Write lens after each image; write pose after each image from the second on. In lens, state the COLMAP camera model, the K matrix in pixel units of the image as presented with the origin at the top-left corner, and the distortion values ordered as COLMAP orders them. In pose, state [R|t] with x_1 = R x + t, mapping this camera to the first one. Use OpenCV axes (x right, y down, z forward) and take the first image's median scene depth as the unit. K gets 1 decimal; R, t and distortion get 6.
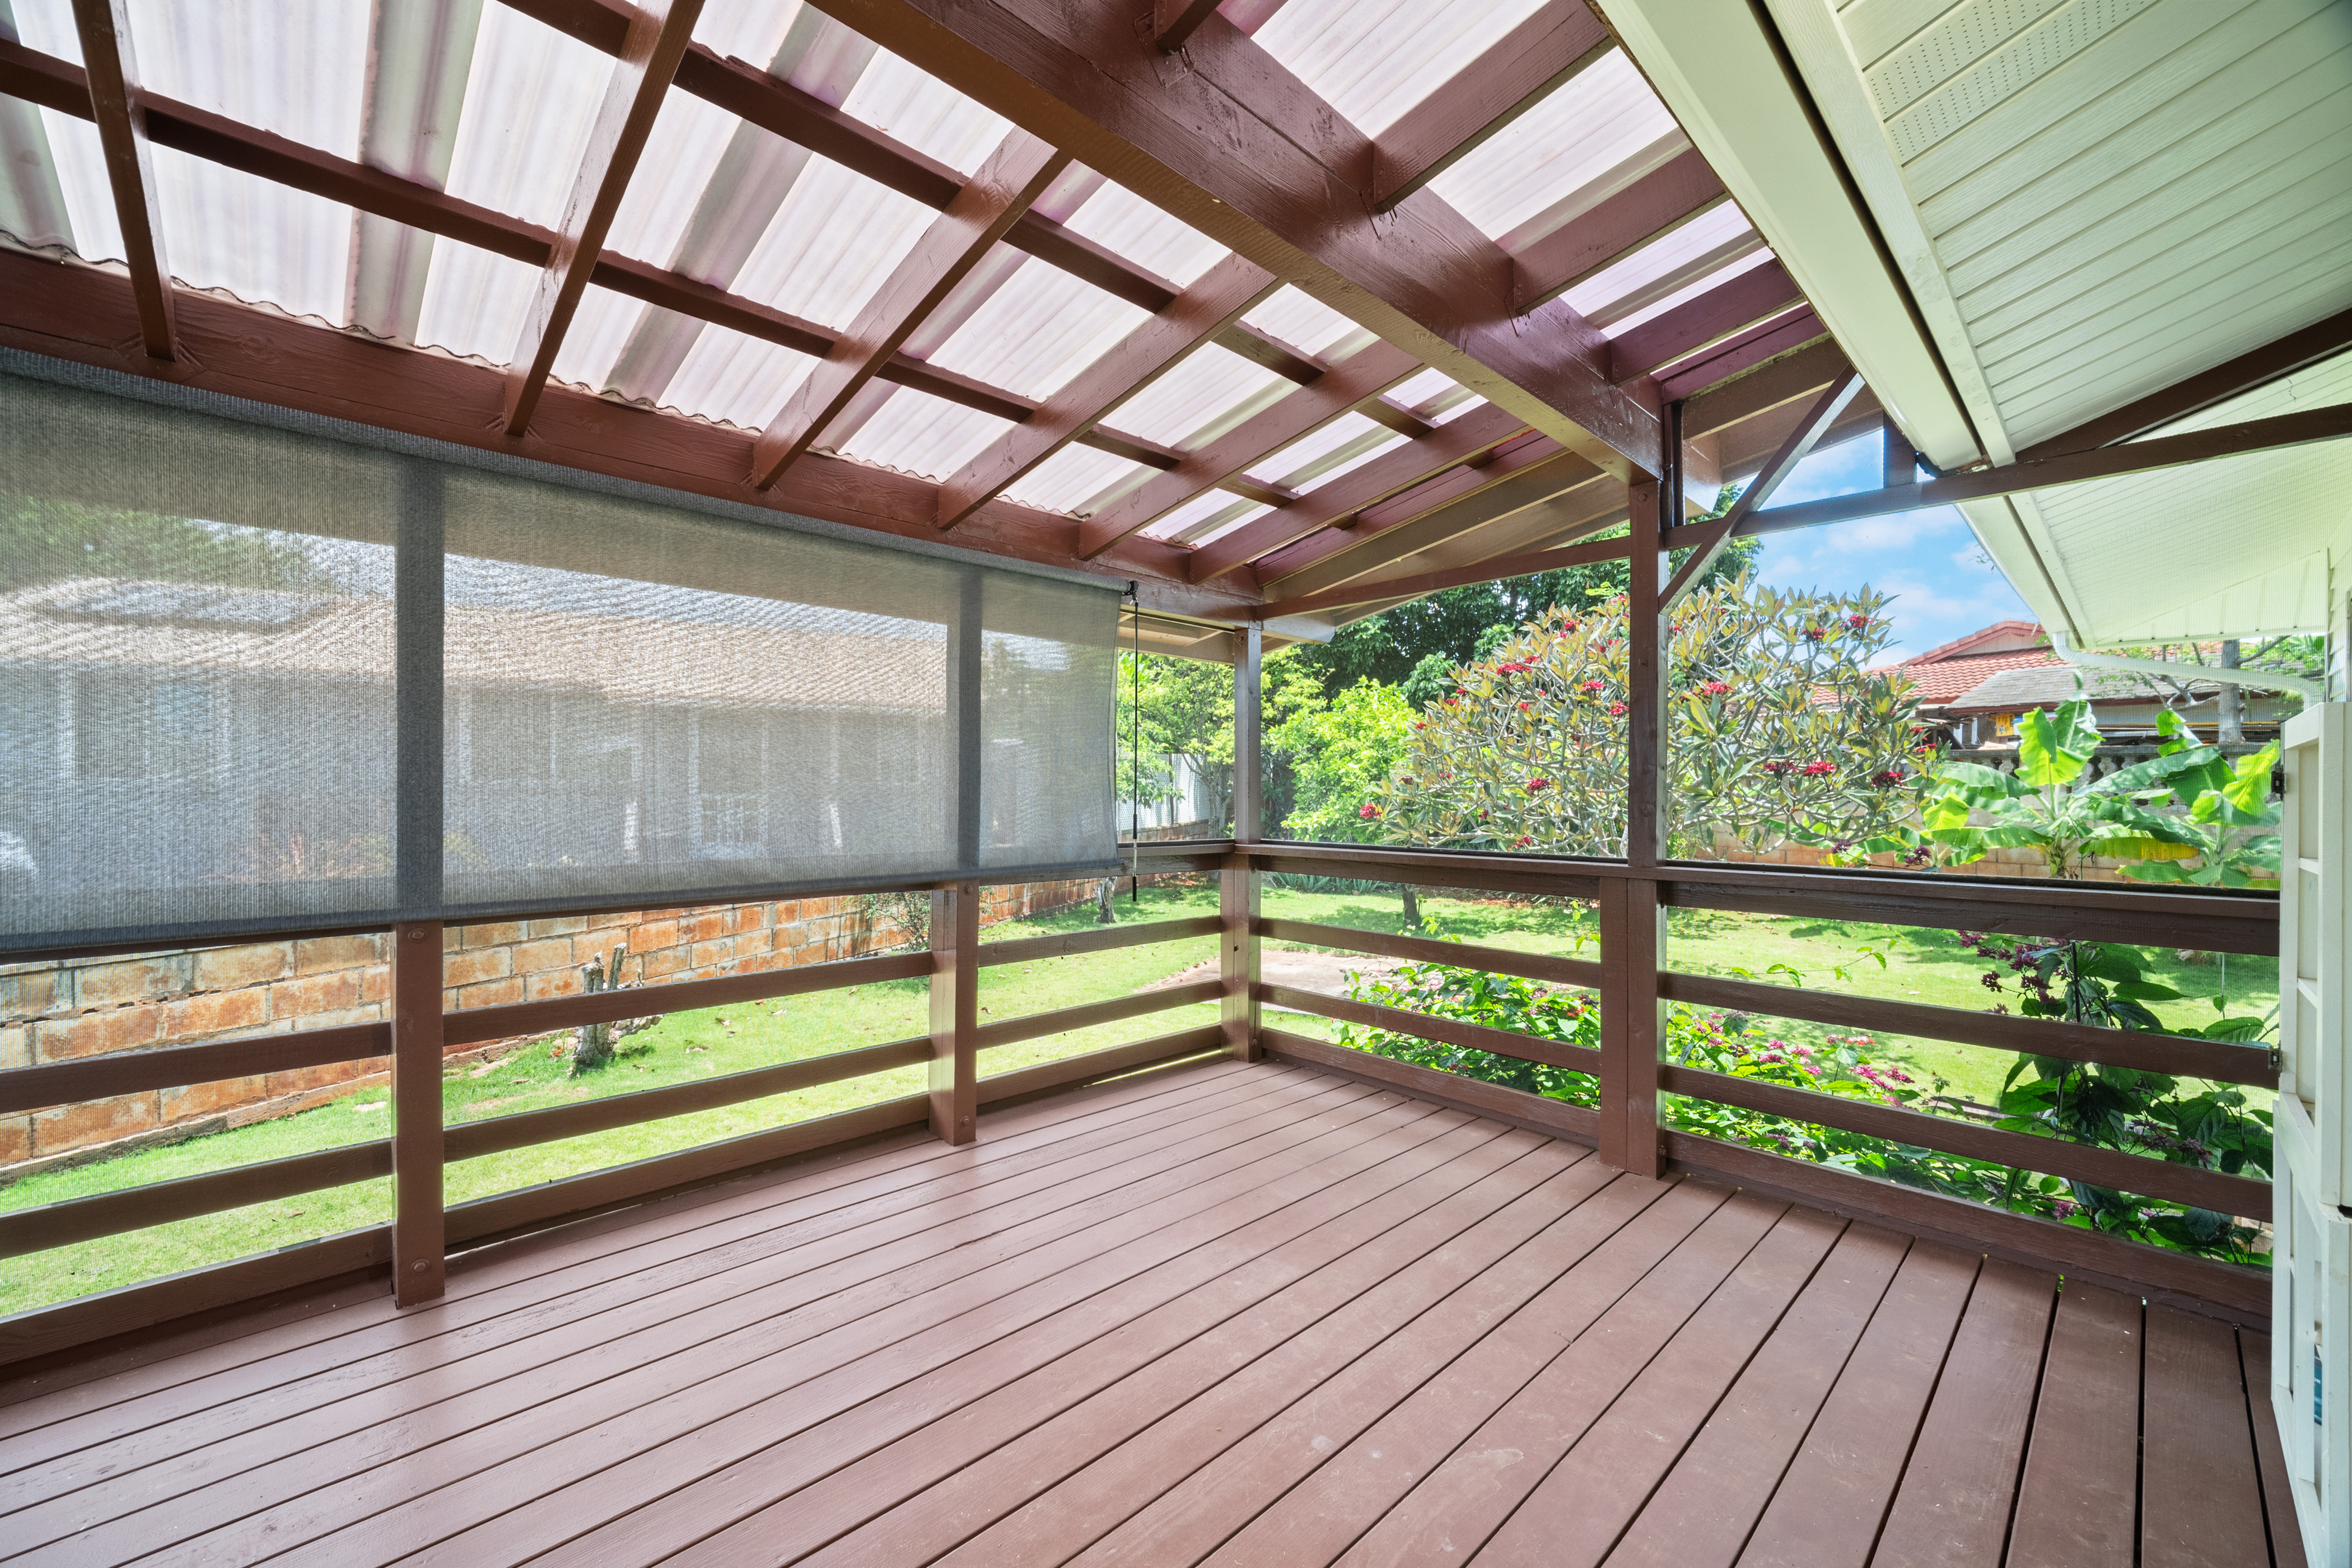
lens RADIAL K [[936.4, 0, 1157.4], [0, 936.4, 792.9], [0, 0, 1]] dist [-0.000503, 0.000300]
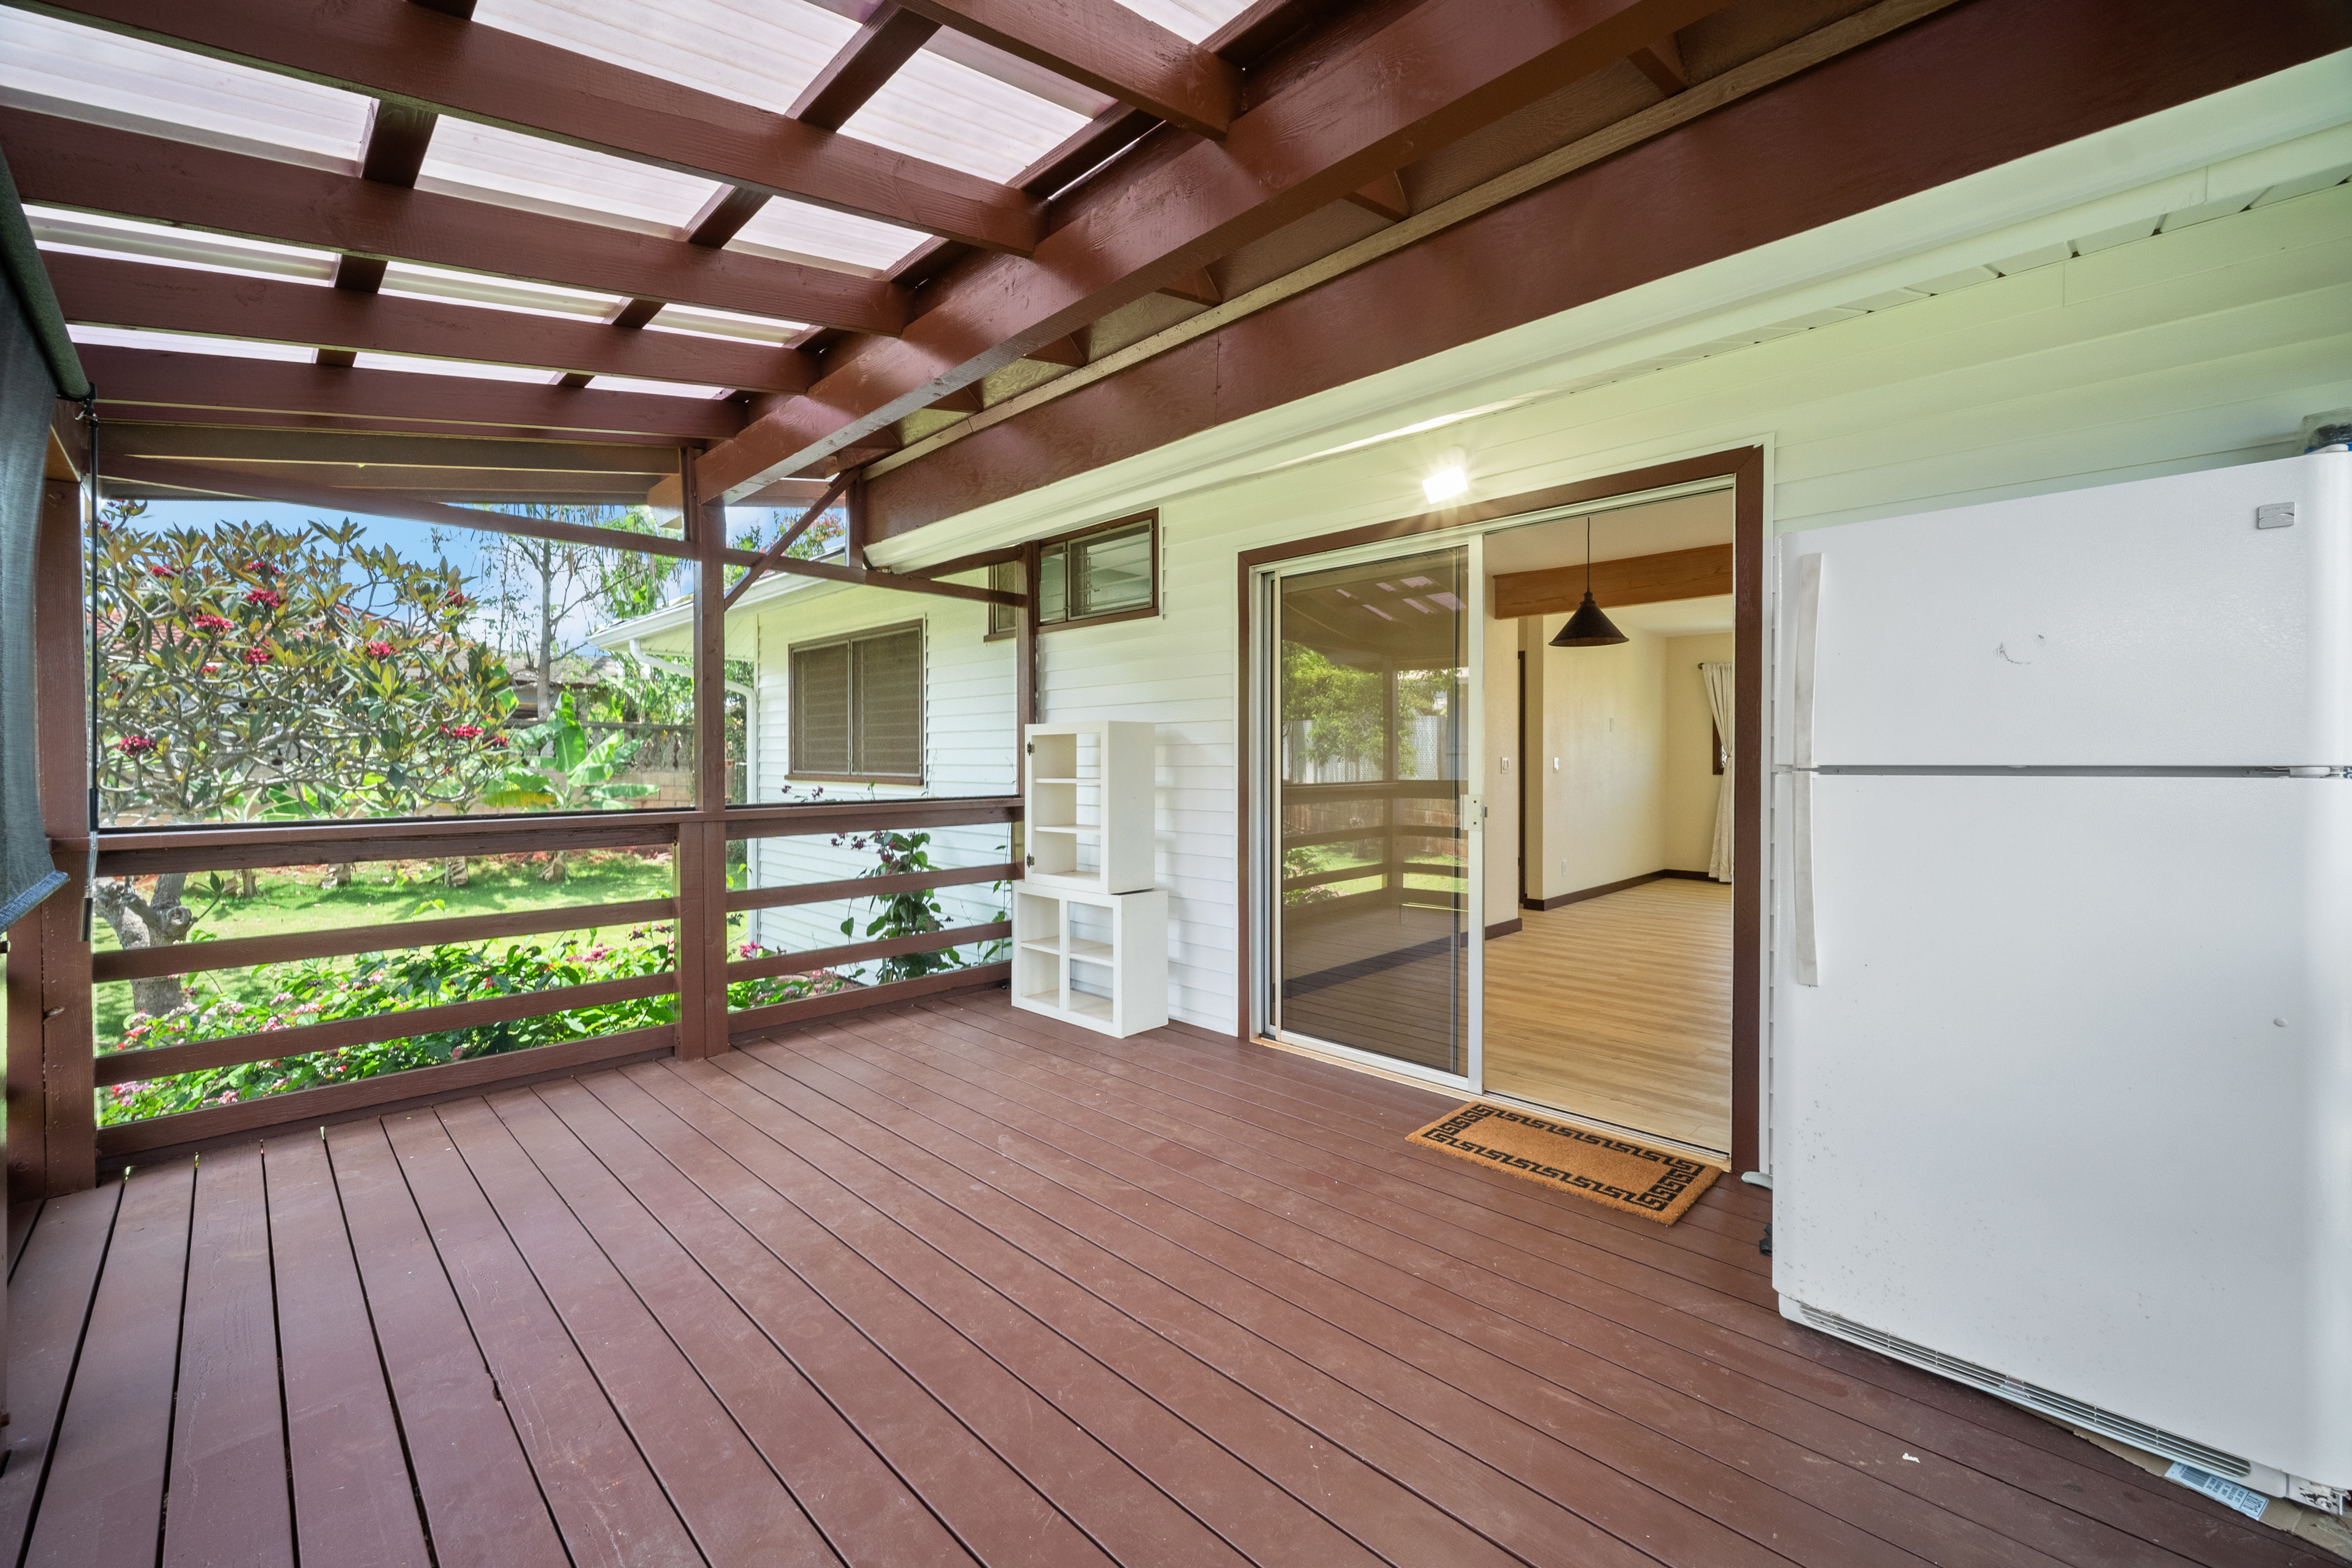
lens RADIAL K [[936.4, 0, 1157.4], [0, 936.4, 792.9], [0, 0, 1]] dist [-0.000503, 0.000300]
pose [[-0.031037, -0.038548, 0.998775, -0.770728], [0.003447, 0.999246, 0.038673, 0.006798], [-0.999512, 0.004643, -0.030881, 0.450303]]
